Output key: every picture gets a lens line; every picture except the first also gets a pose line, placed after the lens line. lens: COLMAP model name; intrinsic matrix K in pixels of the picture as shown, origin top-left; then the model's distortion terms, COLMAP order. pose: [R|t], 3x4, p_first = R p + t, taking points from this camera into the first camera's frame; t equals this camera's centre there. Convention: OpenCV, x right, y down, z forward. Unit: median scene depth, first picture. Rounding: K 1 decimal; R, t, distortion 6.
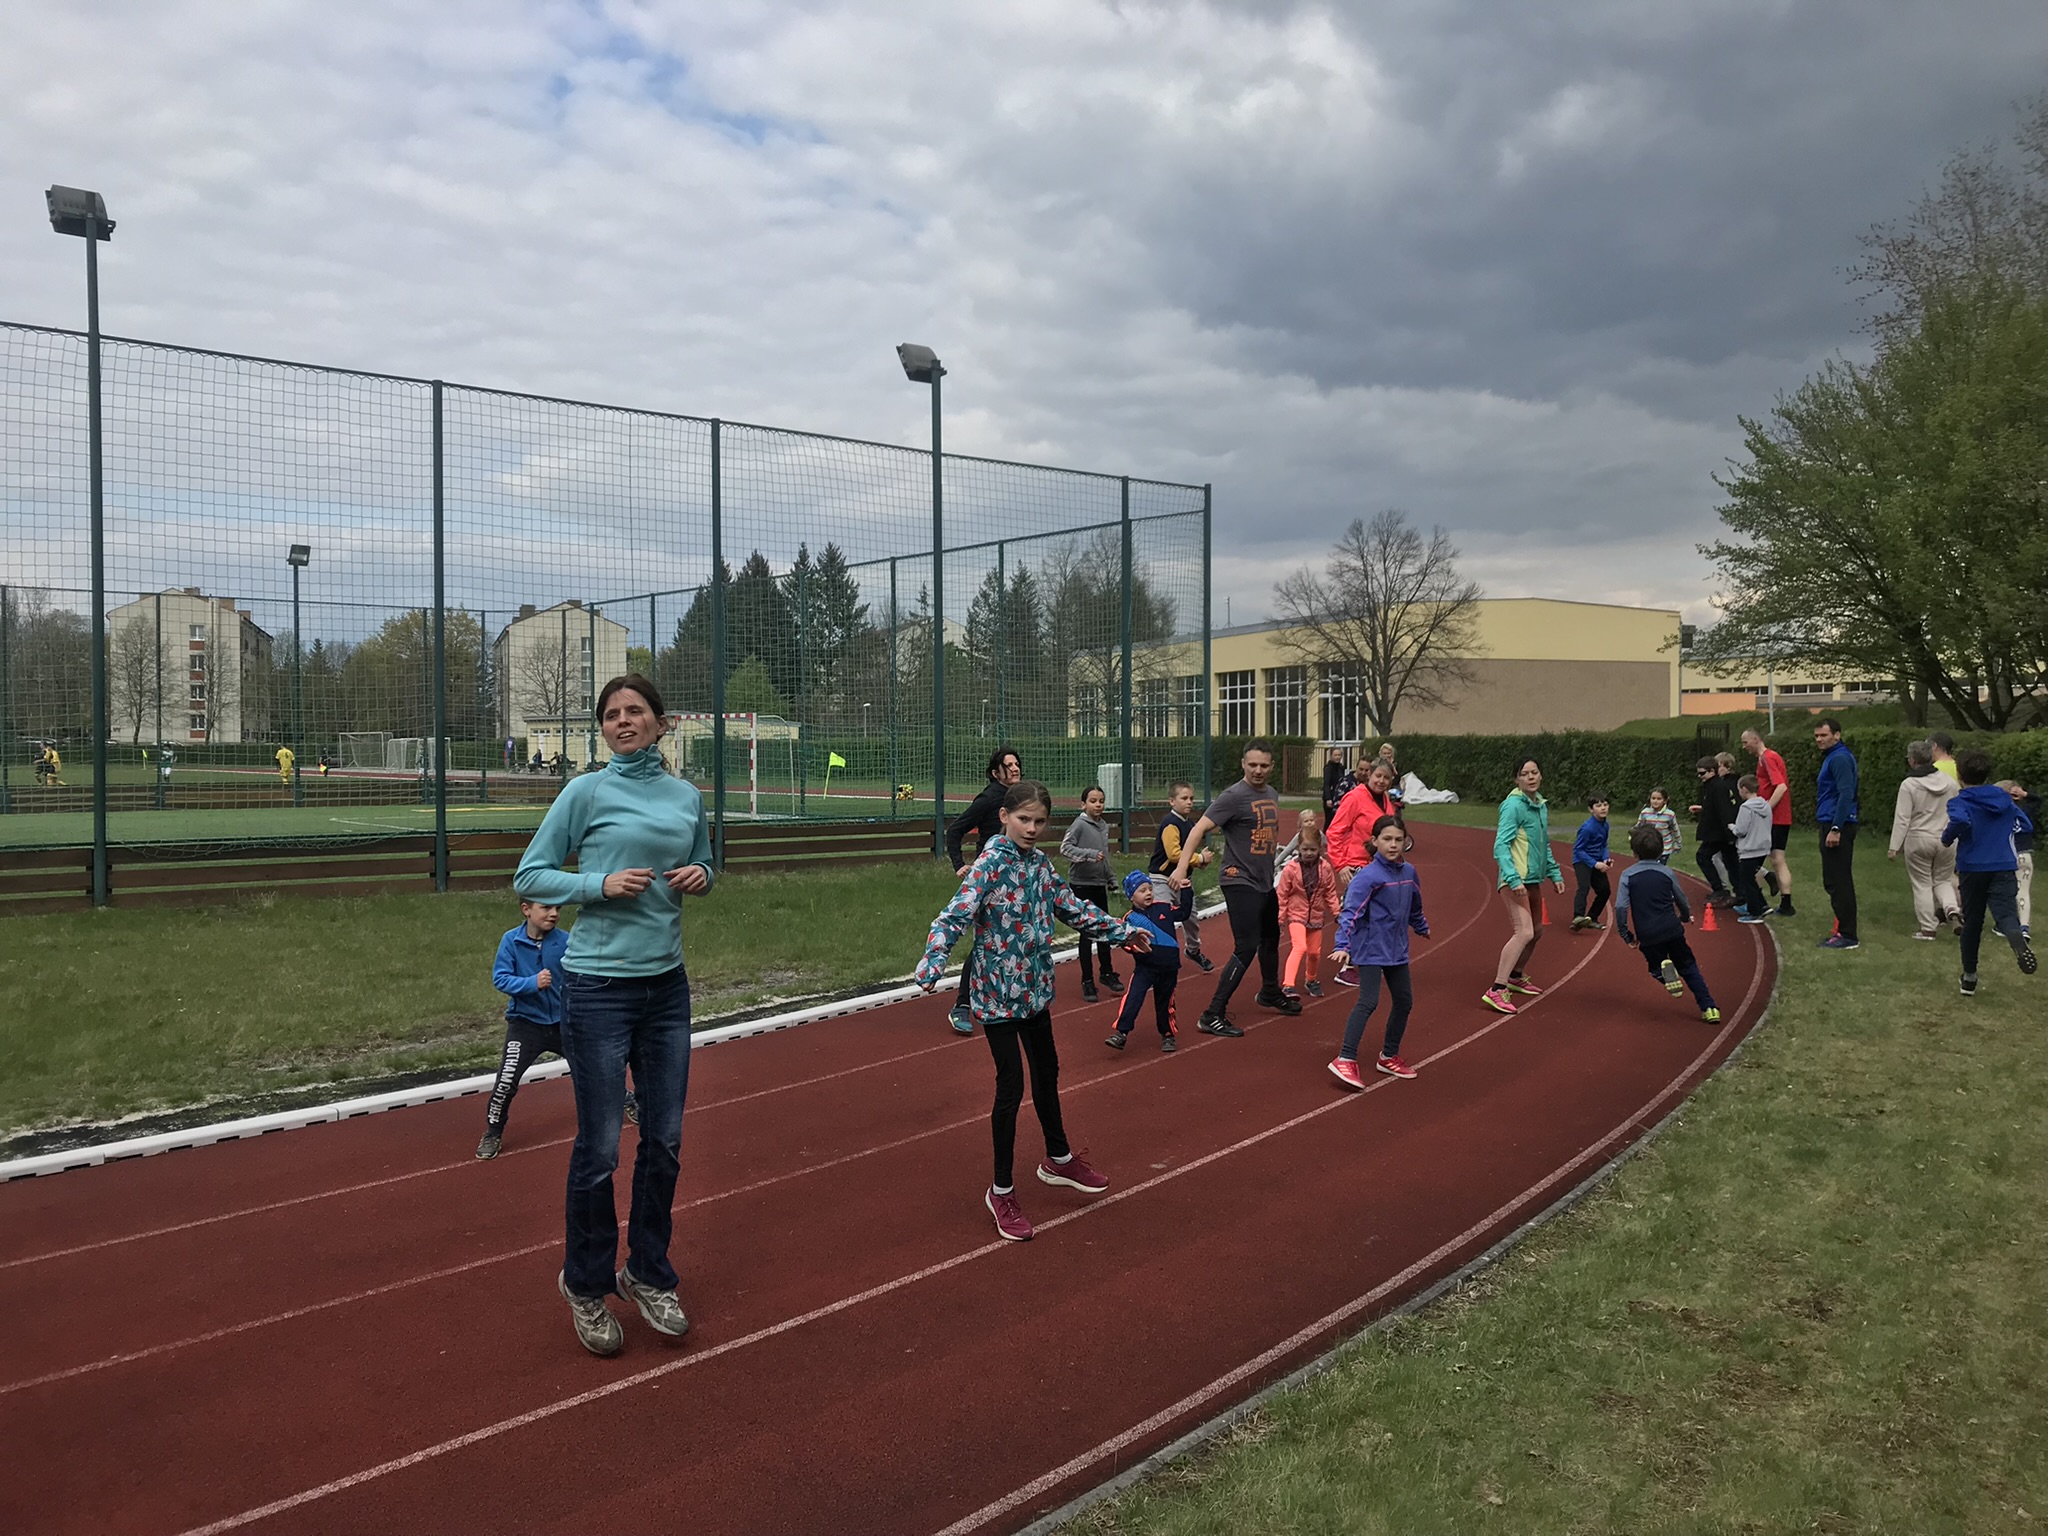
lens RADIAL K [[1593.9, 0, 1012.4], [0, 1593.9, 758.6], [0, 0, 1]] dist [0.058410, -0.089562]
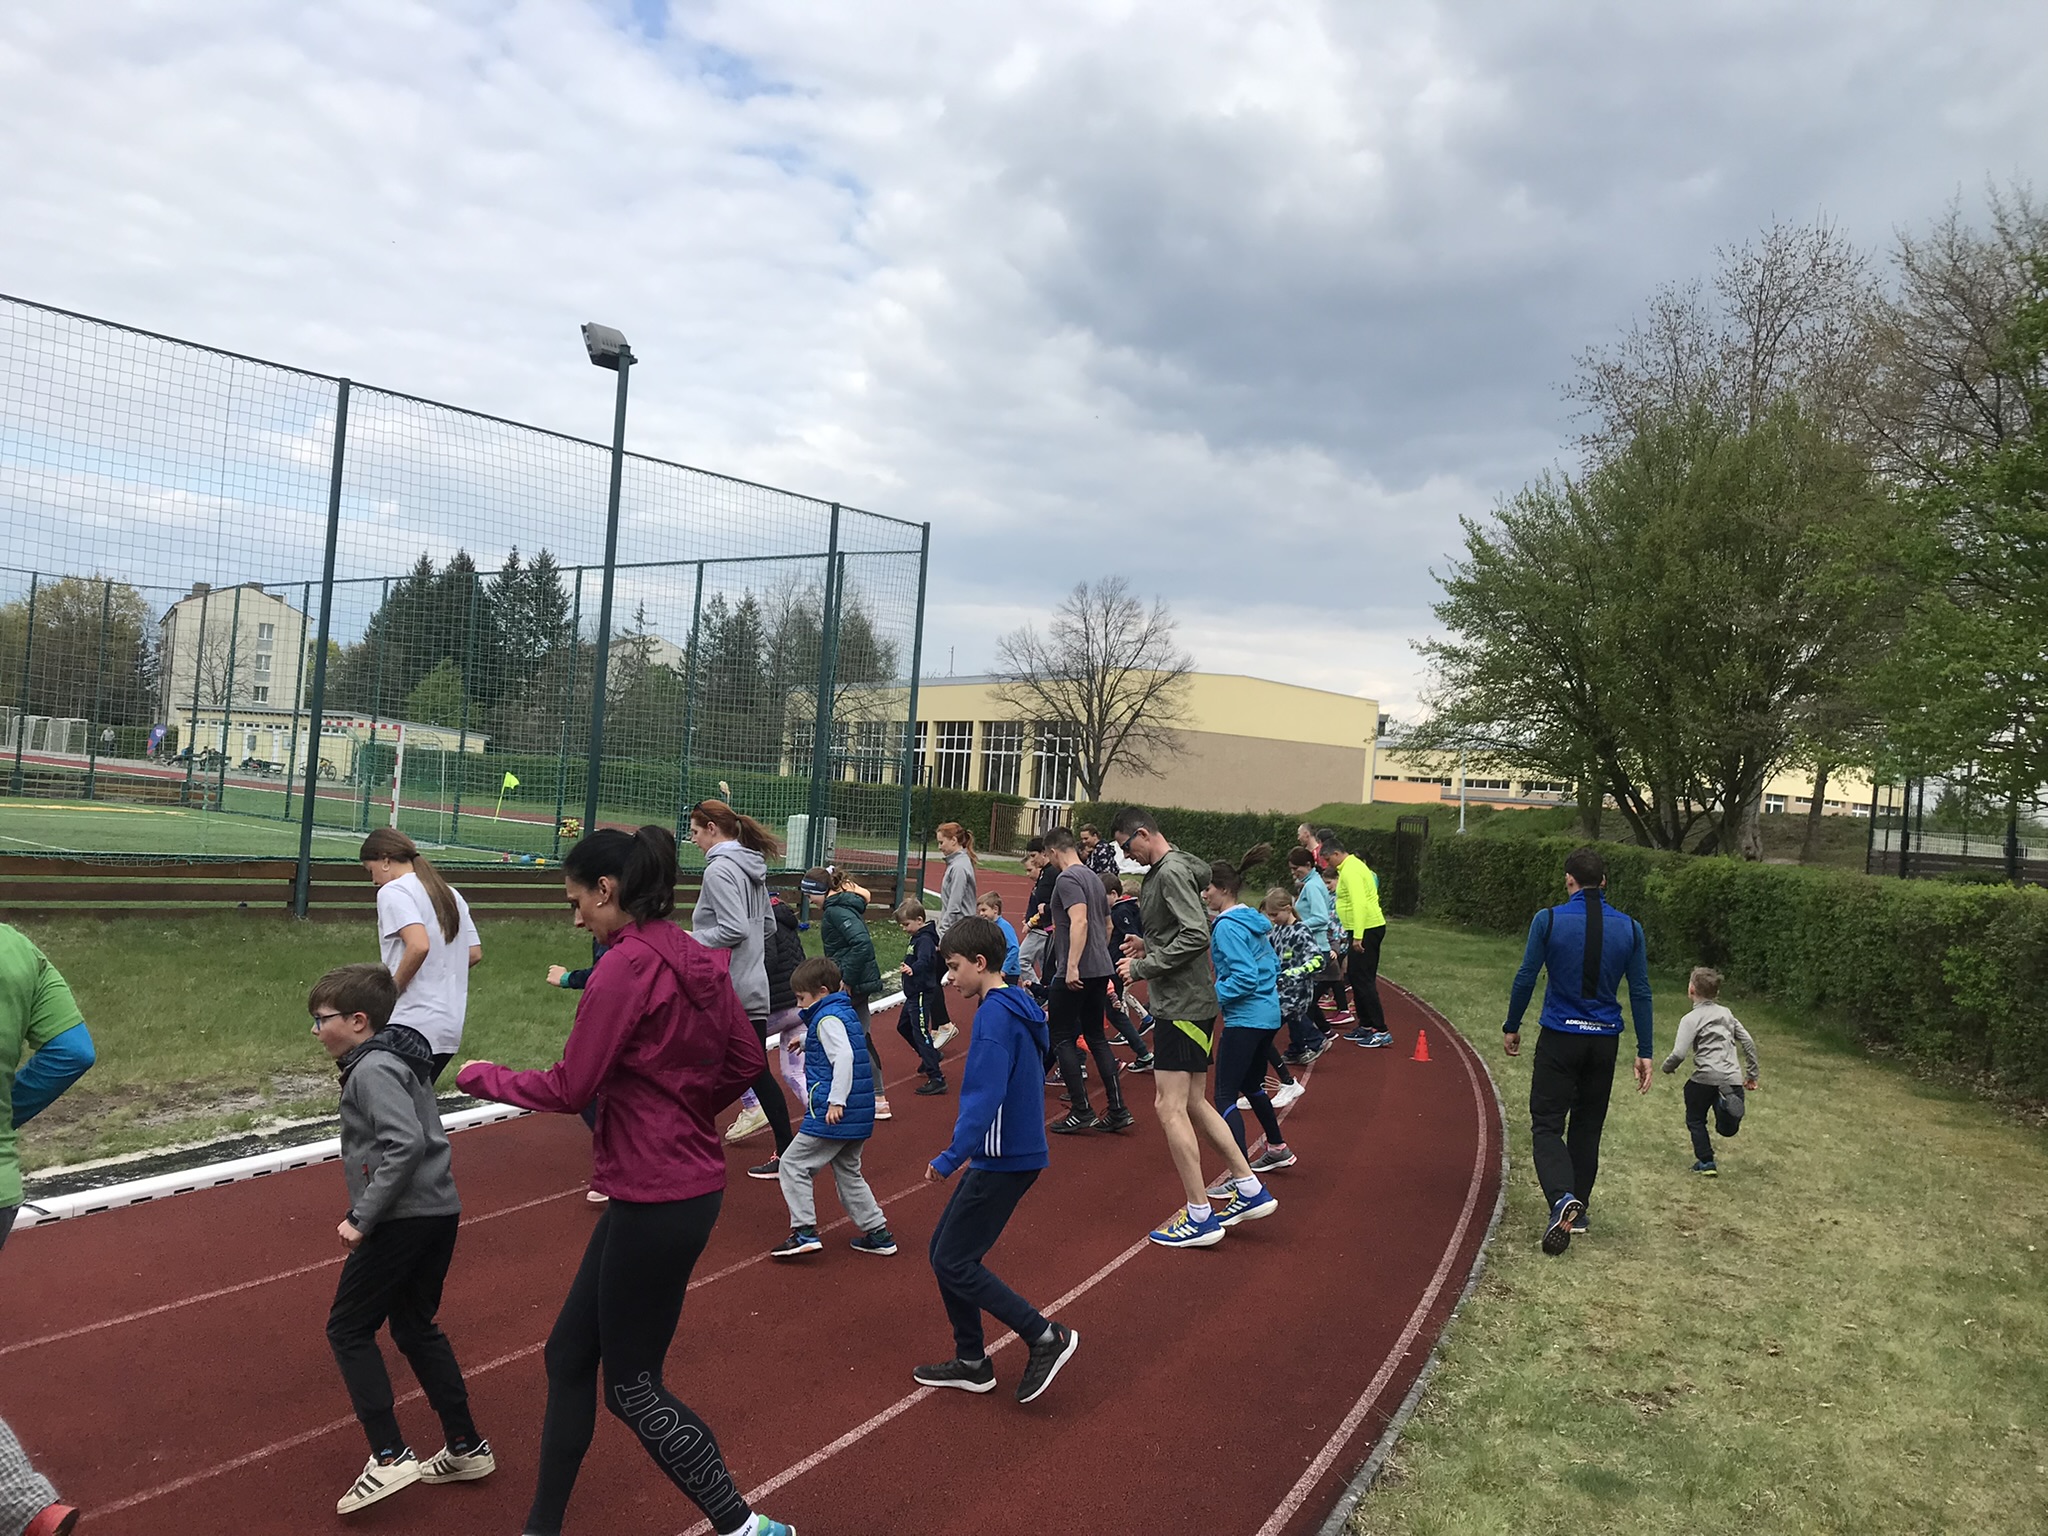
lens RADIAL K [[1590.0, 0, 1010.1], [0, 1590.0, 769.0], [0, 0, 1]] dist [0.056603, -0.099253]
pose [[0.981453, 0.080271, 0.174086, 0.032828], [-0.076936, 0.996701, -0.025831, -0.016080], [-0.175585, 0.011958, 0.984392, 0.139991]]
